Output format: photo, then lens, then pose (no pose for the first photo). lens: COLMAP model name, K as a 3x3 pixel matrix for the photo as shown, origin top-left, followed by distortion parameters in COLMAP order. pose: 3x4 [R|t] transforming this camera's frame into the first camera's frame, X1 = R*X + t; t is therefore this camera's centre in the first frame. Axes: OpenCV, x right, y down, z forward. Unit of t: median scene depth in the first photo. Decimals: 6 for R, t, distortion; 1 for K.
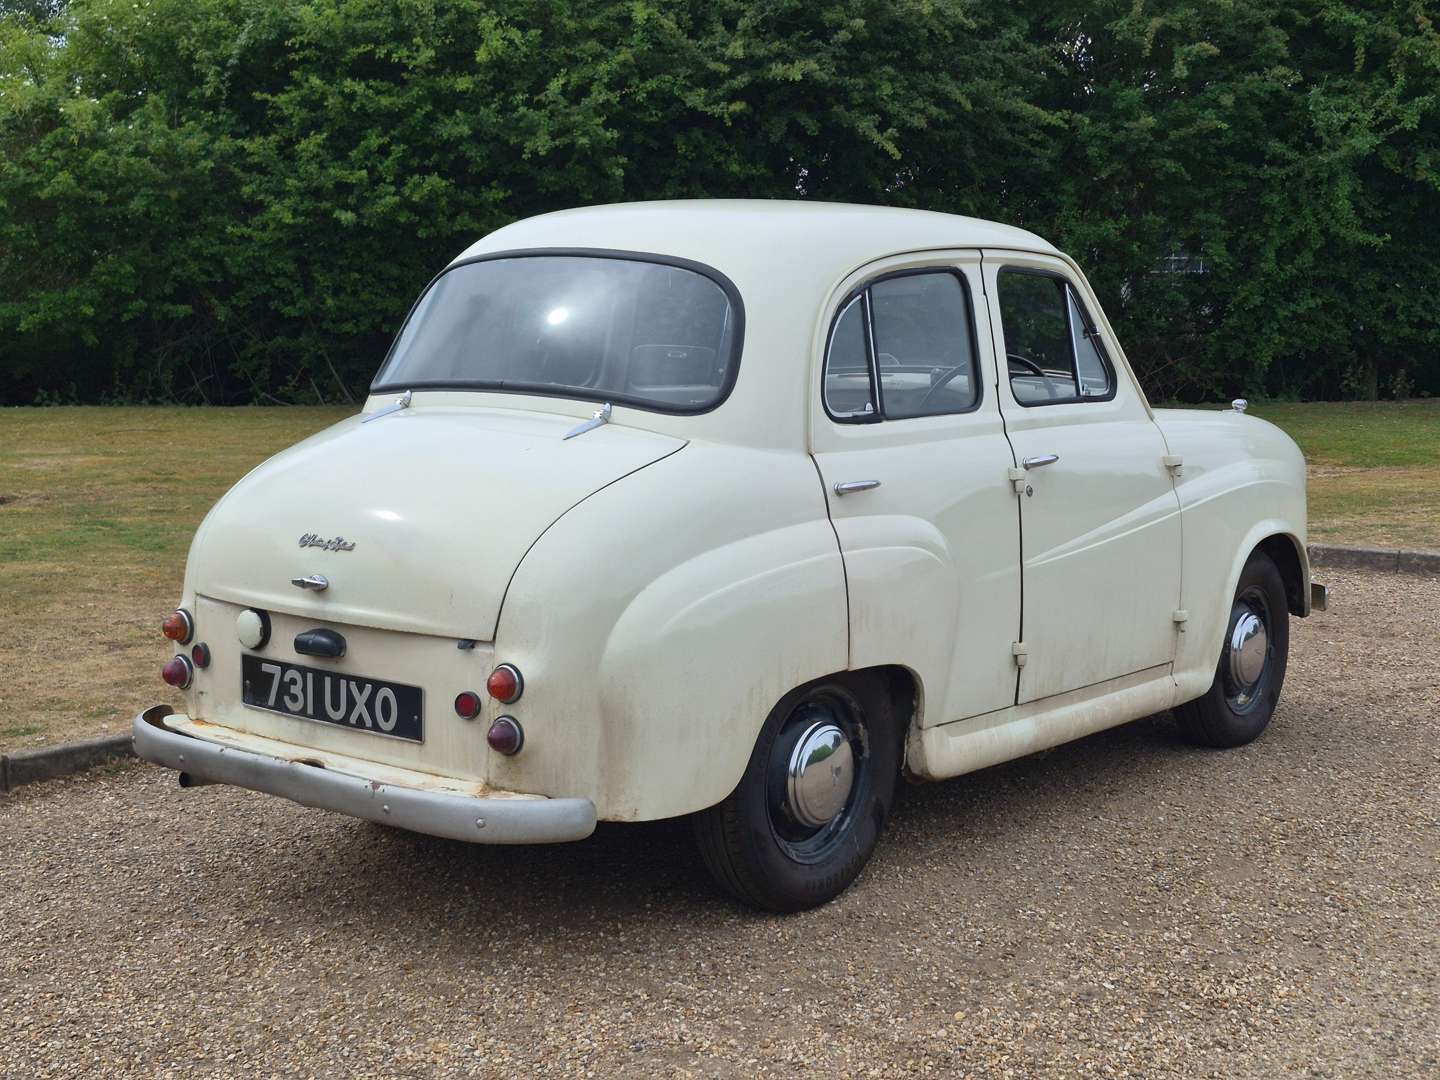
lens RADIAL K [[1994.1, 0, 726.8], [0, 1994.1, 541.2], [0, 0, 1]] dist [0.084389, 0.000000]
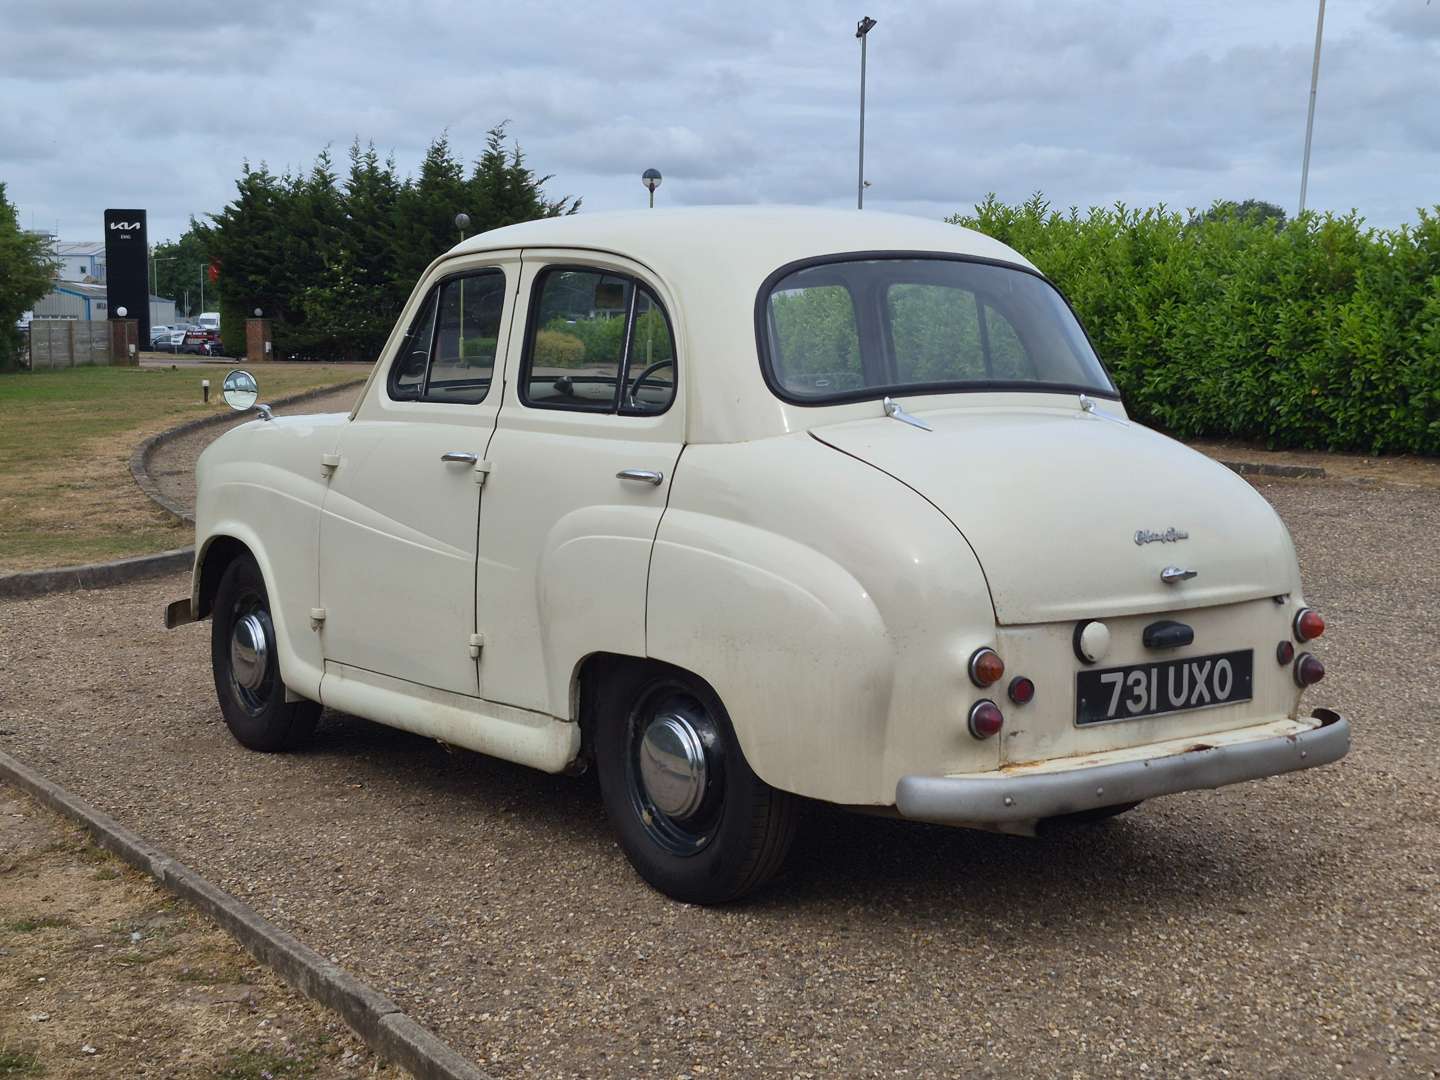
lens RADIAL K [[1994.1, 0, 763.3], [0, 1994.1, 518.5], [0, 0, 1]] dist [0.084389, 0.000000]
pose [[0.229598, -0.090230, 0.969094, -1.148182], [0.118985, 0.990827, 0.064063, -0.090626], [-0.965985, 0.100599, 0.238228, 0.888167]]
